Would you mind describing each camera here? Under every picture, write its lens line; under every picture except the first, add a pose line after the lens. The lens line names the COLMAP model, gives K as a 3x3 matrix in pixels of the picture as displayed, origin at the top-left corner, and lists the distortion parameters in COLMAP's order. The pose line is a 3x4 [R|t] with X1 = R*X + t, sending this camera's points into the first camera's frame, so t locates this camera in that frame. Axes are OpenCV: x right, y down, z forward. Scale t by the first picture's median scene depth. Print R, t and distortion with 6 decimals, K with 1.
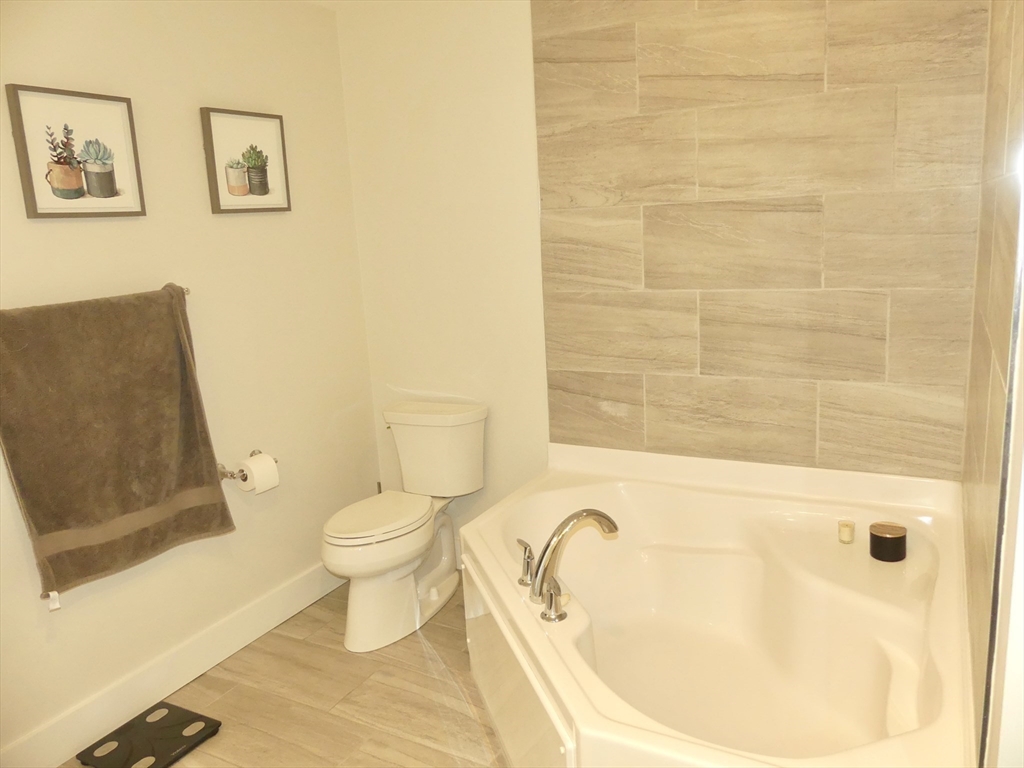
lens RADIAL K [[777.1, 0, 513.7], [0, 777.1, 385.6], [0, 0, 1]] dist [-0.023168, 0.029522]
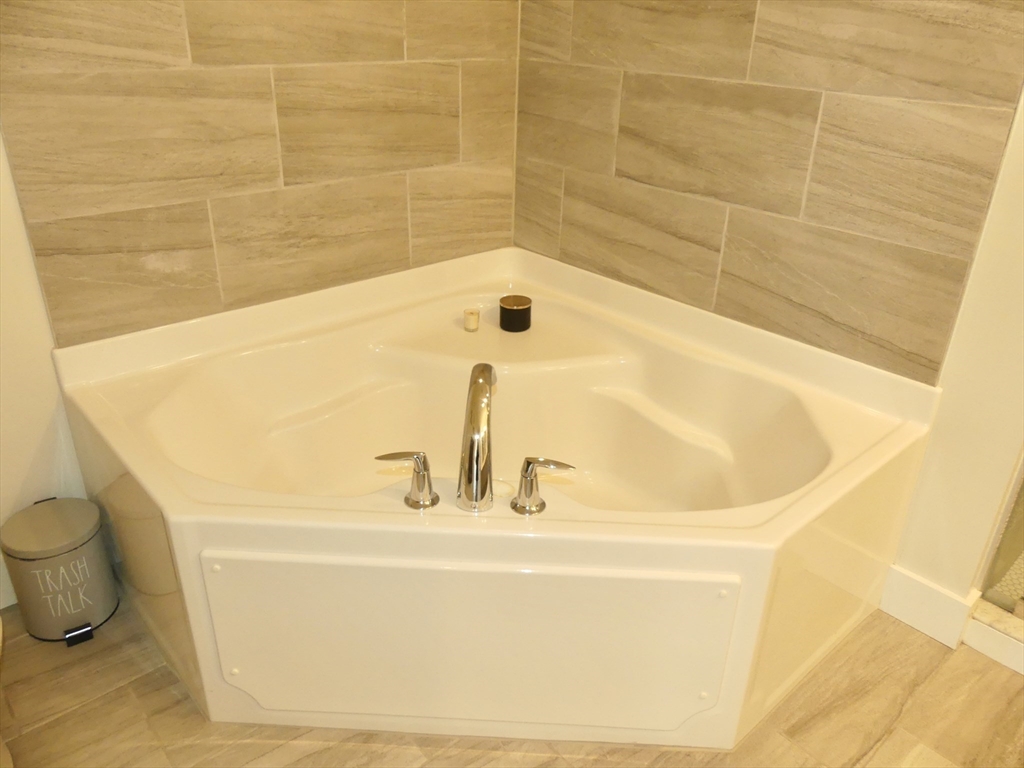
lens RADIAL K [[777.1, 0, 506.9], [0, 777.1, 385.9], [0, 0, 1]] dist [-0.023168, 0.029522]
pose [[0.327085, -0.351058, 0.877367, -0.421919], [0.158778, 0.935653, 0.315187, -0.036195], [-0.931560, 0.036213, 0.361779, 0.543749]]
